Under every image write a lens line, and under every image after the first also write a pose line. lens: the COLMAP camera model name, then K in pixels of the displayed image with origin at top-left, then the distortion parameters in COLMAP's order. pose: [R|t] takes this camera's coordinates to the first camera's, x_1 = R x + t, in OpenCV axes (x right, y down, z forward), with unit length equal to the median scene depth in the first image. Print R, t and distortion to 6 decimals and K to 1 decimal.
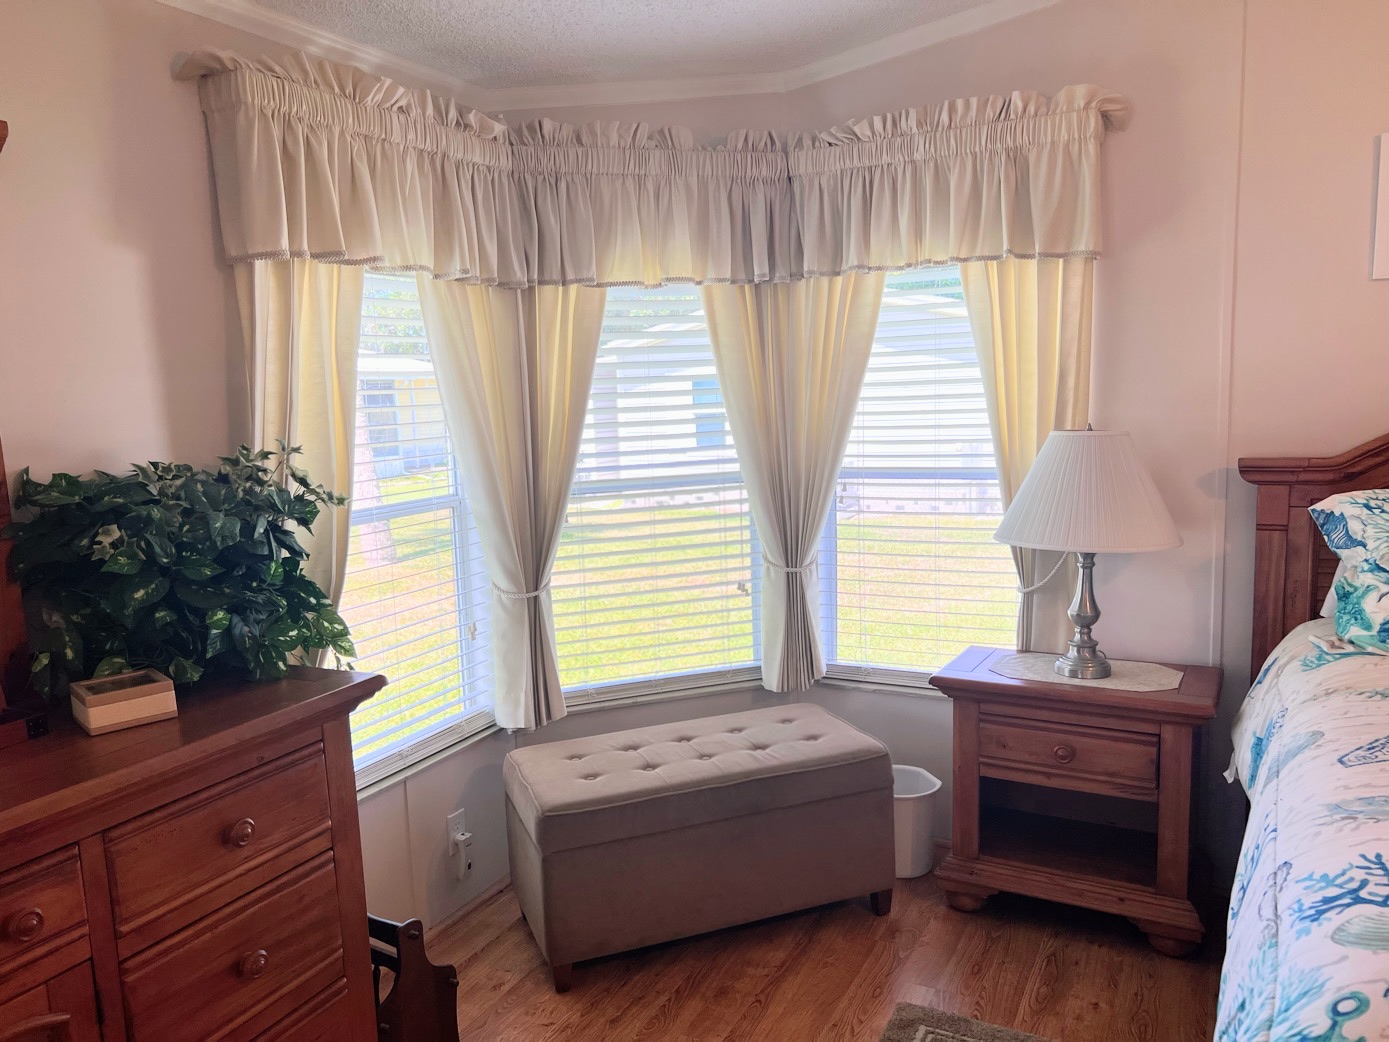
lens RADIAL K [[1031.4, 0, 690.3], [0, 1031.4, 548.3], [0, 0, 1]] dist [0.005459, -0.045404]
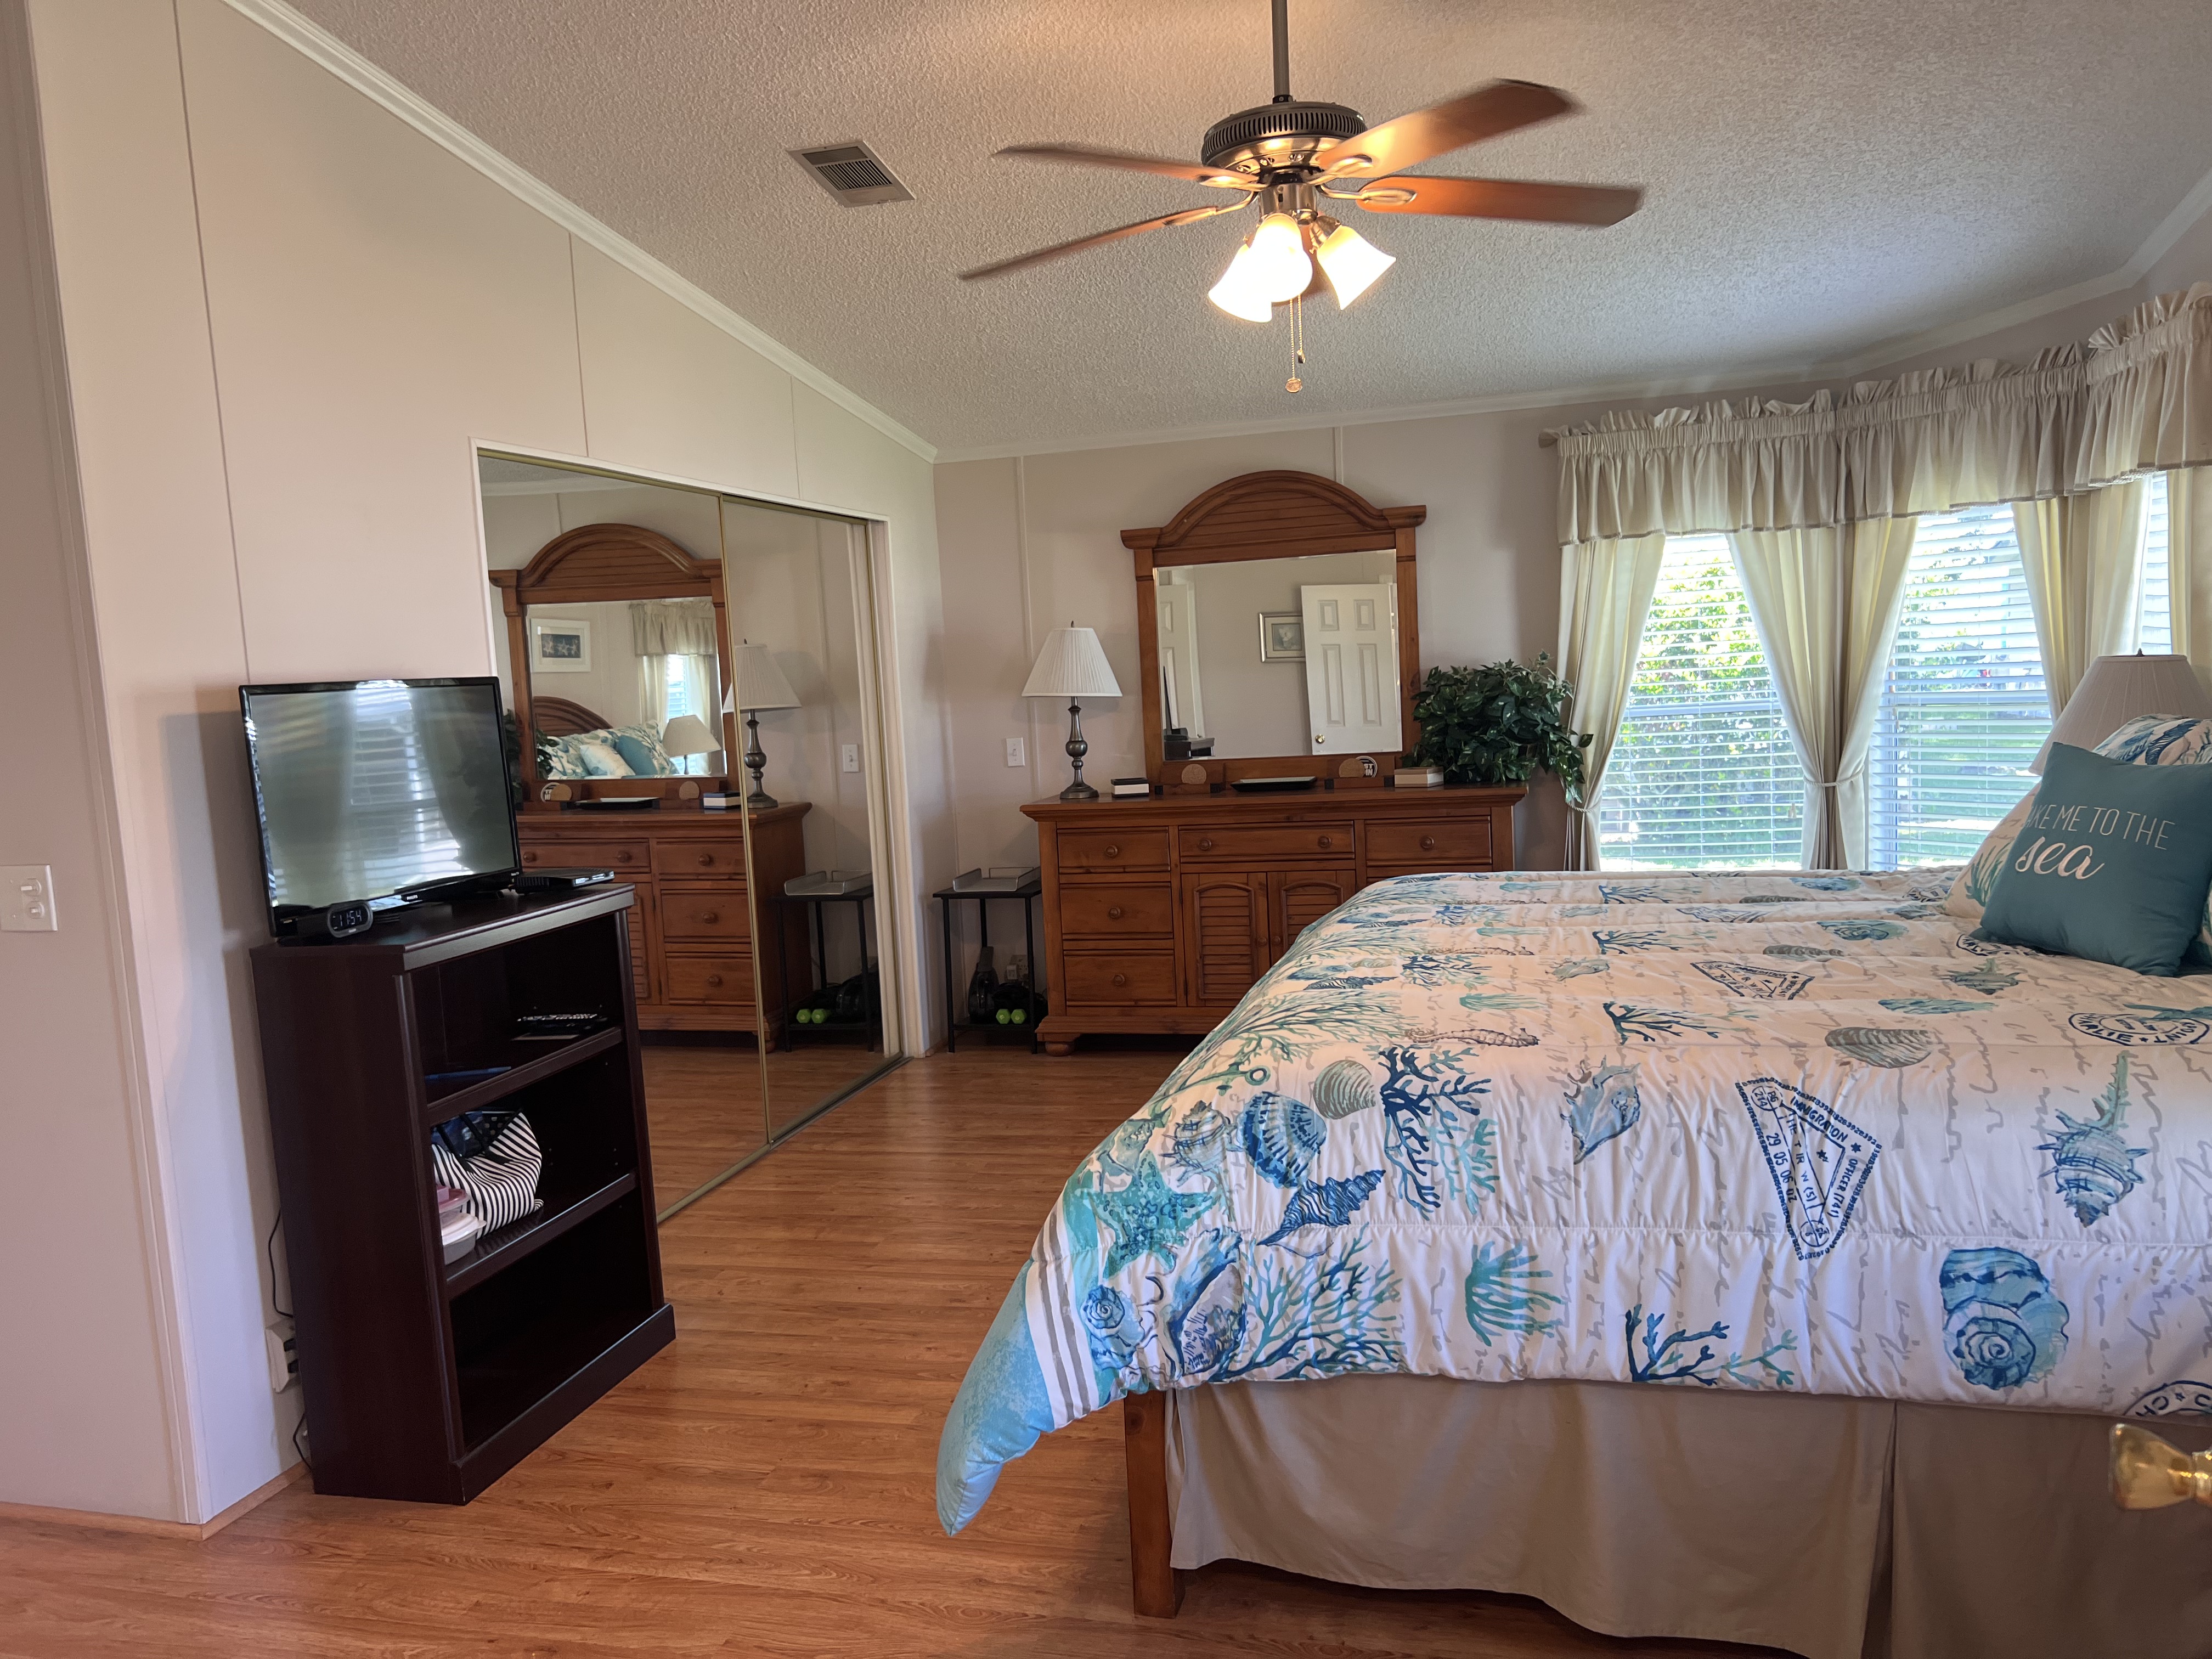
lens RADIAL K [[1660.9, 0, 1109.0], [0, 1660.9, 846.1], [0, 0, 1]] dist [0.046636, -0.052417]
pose [[0.248957, 0.136393, -0.958862, 1.568346], [-0.094811, 0.988711, 0.116022, -0.023881], [0.963863, 0.062026, 0.259078, -0.317146]]
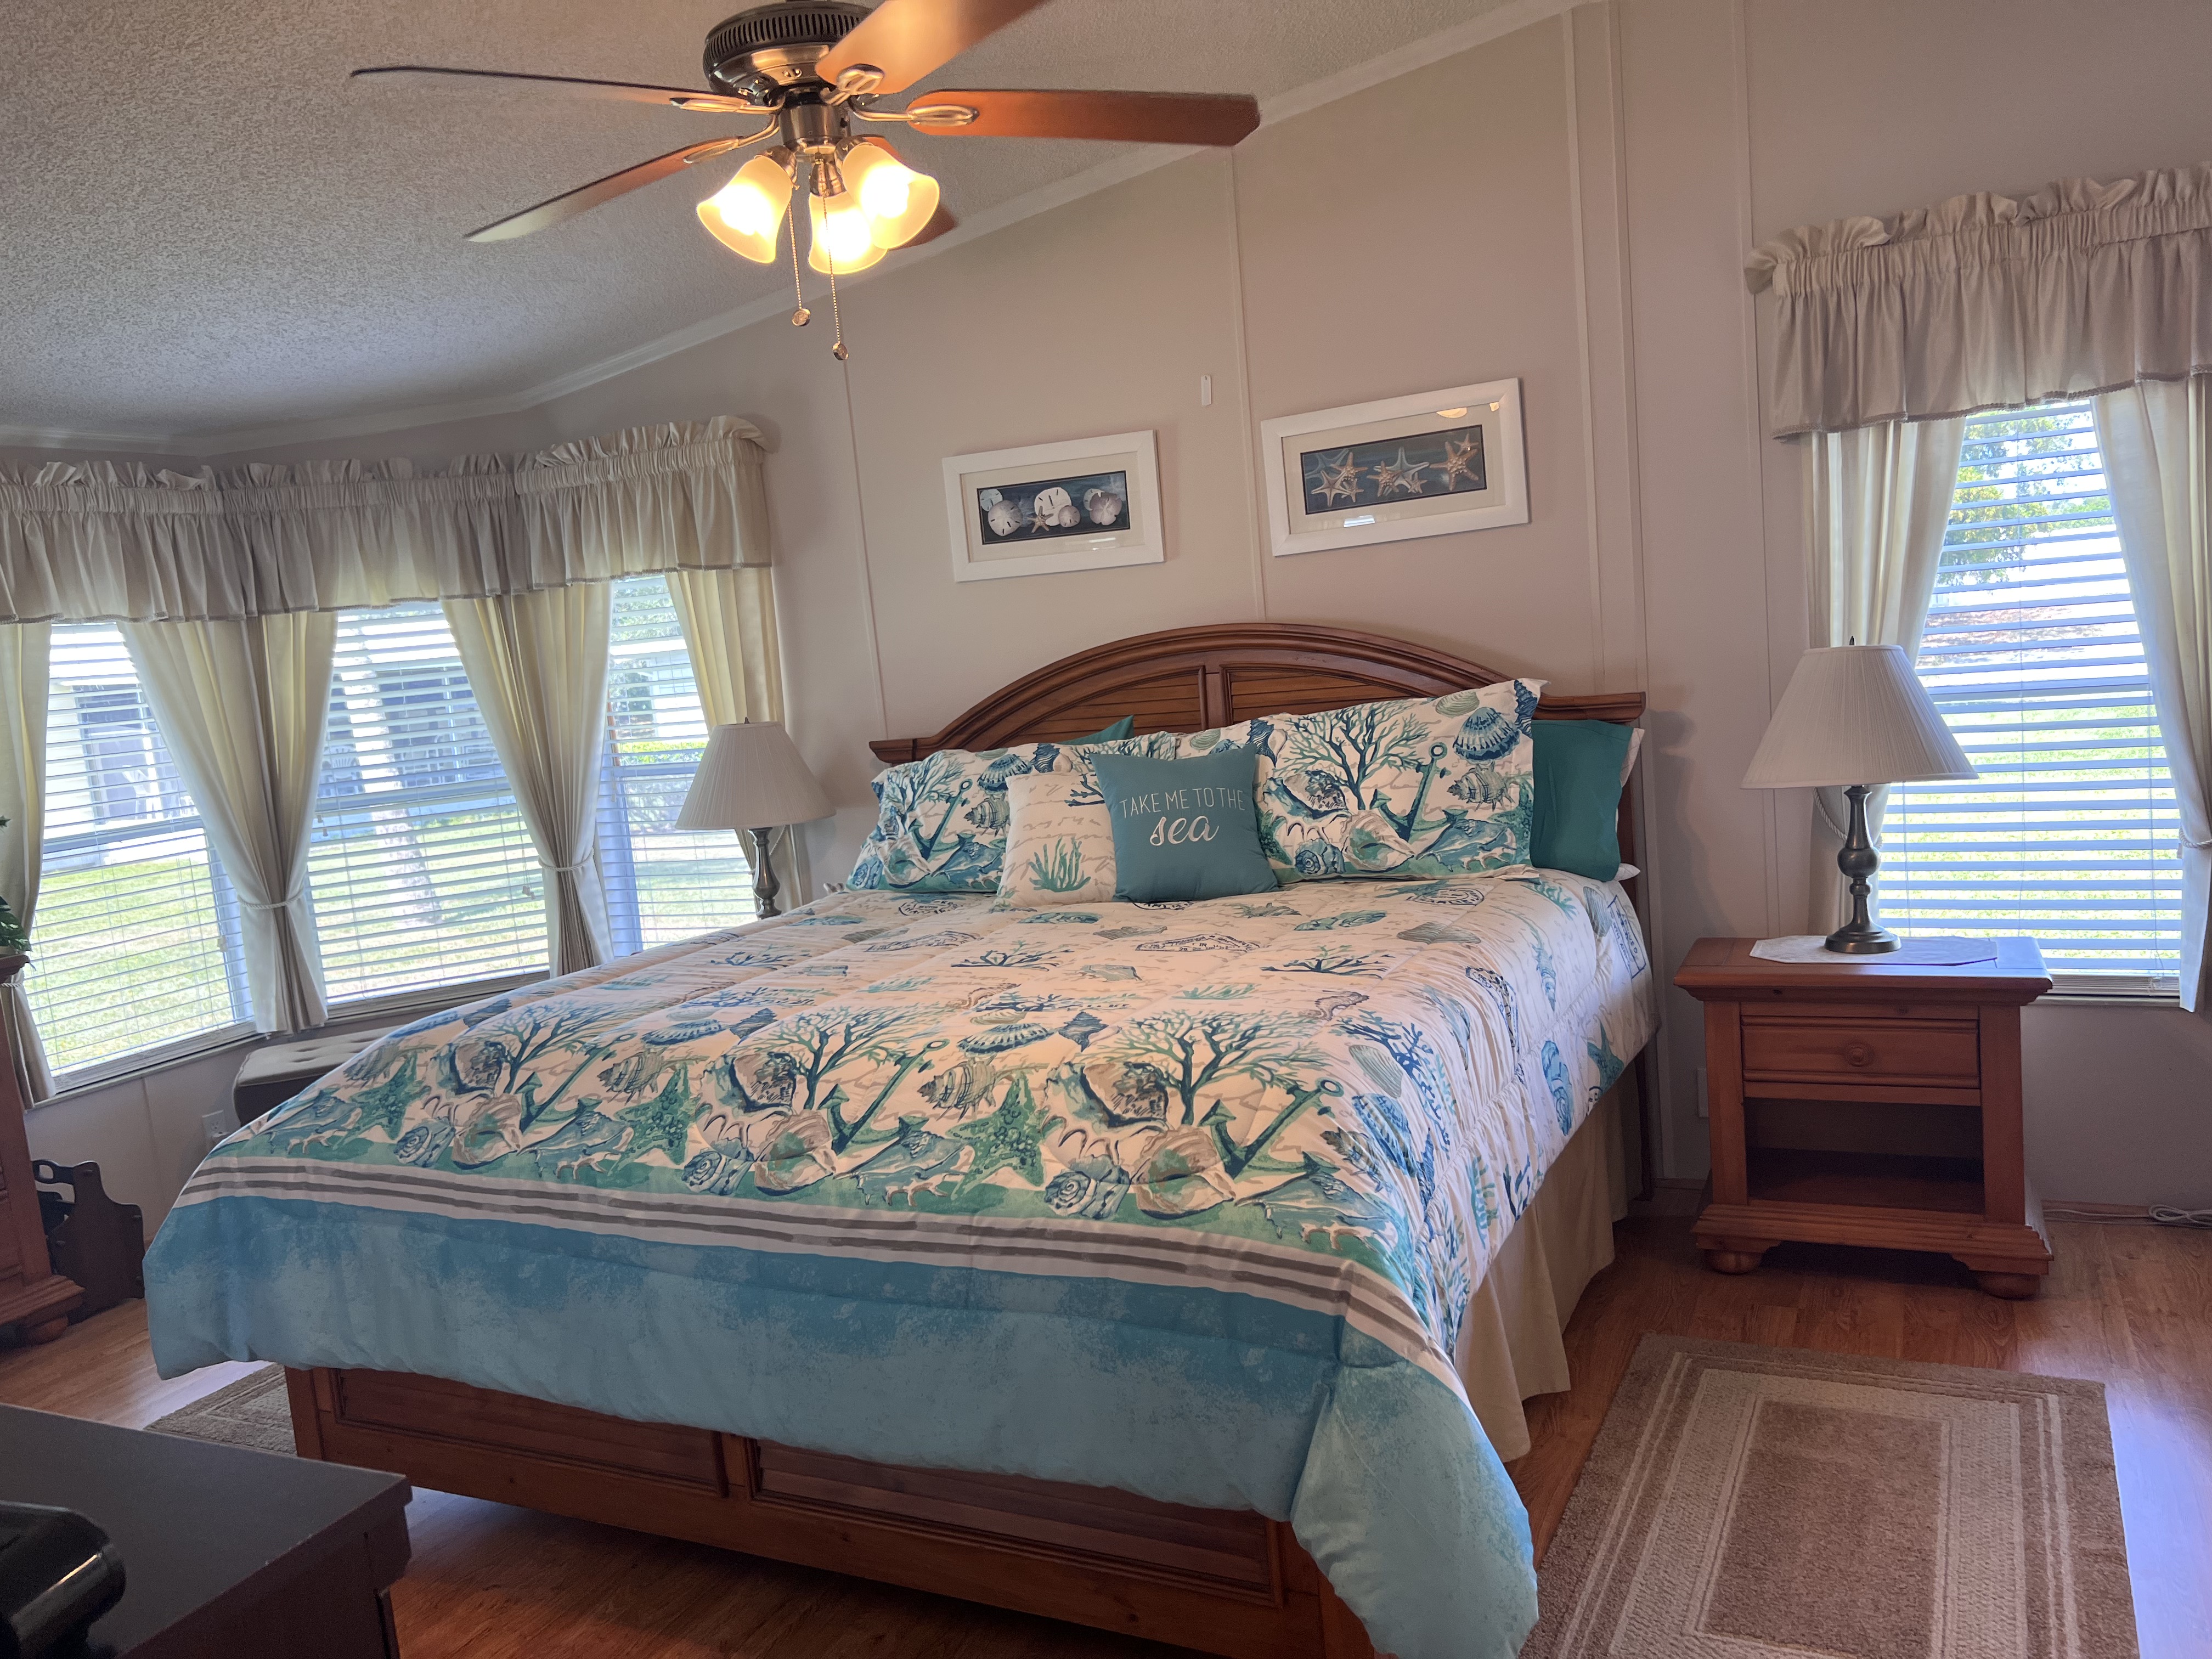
lens RADIAL K [[1660.9, 0, 1109.0], [0, 1660.9, 846.1], [0, 0, 1]] dist [0.046636, -0.052417]
pose [[0.997423, -0.062718, 0.034834, 0.658163], [0.063799, 0.997487, -0.030822, 0.094585], [-0.032813, 0.032965, 0.998918, -0.762613]]
